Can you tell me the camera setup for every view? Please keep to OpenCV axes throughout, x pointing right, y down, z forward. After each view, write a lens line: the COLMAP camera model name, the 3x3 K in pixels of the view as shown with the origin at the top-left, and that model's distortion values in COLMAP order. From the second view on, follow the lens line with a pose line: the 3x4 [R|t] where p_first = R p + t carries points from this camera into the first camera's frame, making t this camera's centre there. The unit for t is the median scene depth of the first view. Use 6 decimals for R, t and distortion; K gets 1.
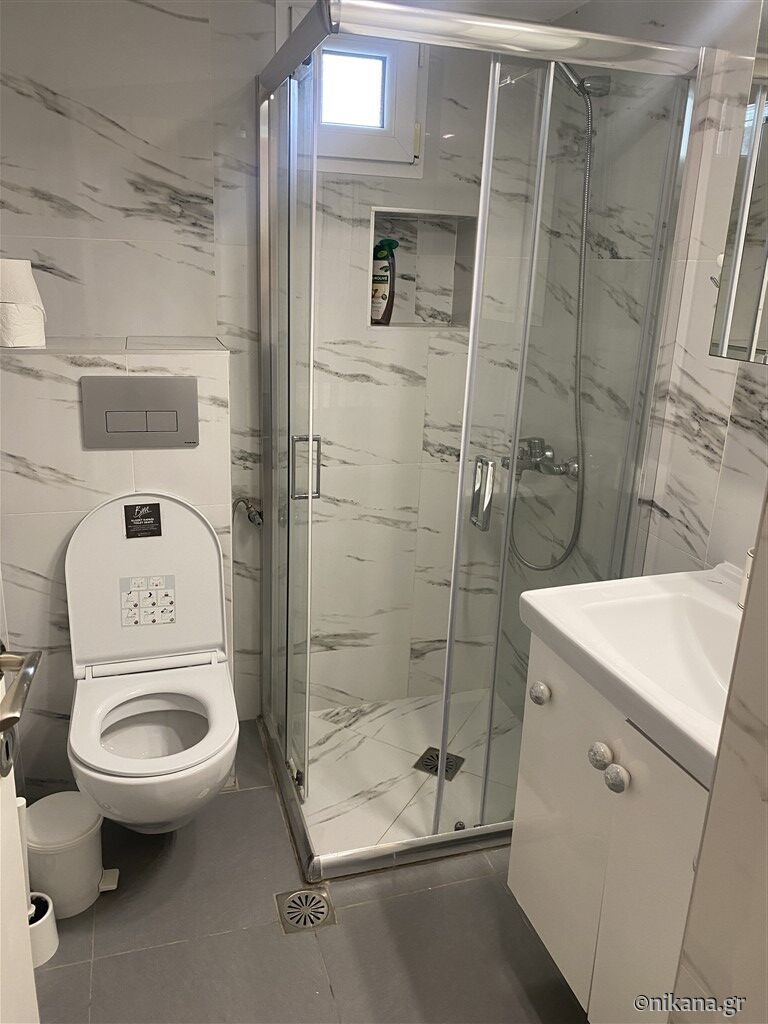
lens RADIAL K [[791.6, 0, 334.1], [0, 791.6, 512.8], [0, 0, 1]] dist [0.054250, -0.083995]
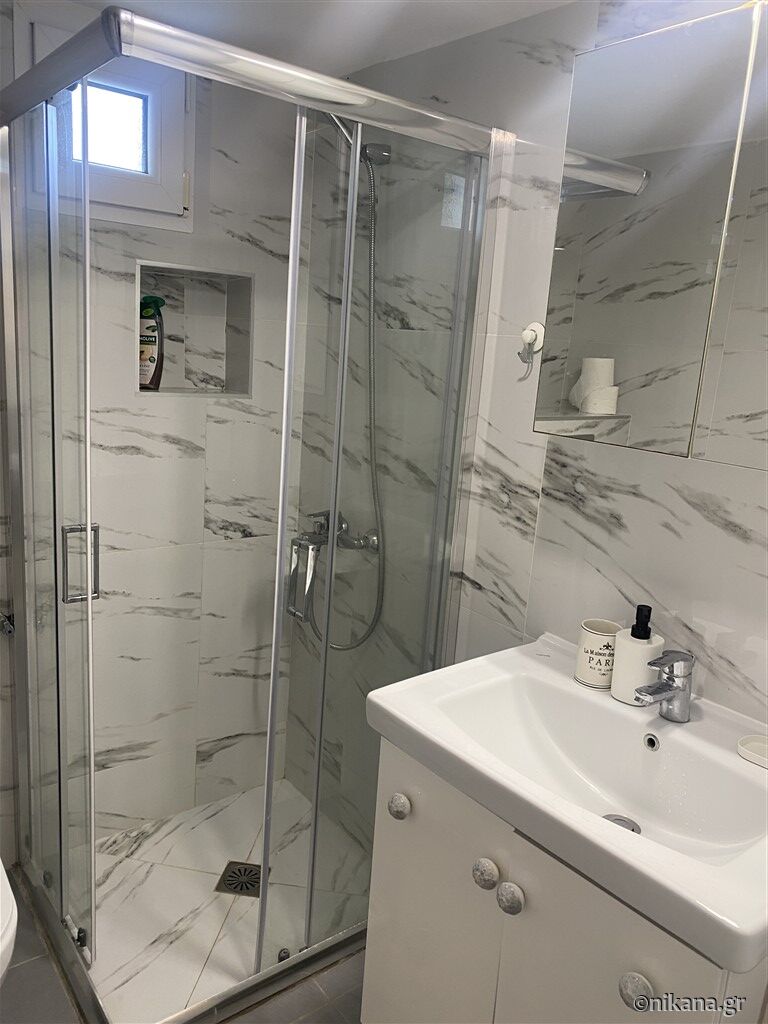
lens RADIAL K [[791.6, 0, 334.1], [0, 791.6, 512.8], [0, 0, 1]] dist [0.054250, -0.083995]
pose [[0.928682, -0.053197, 0.367041, -0.093817], [0.075553, 0.996043, -0.046801, -0.050419], [-0.363099, 0.071194, 0.929027, 0.130551]]
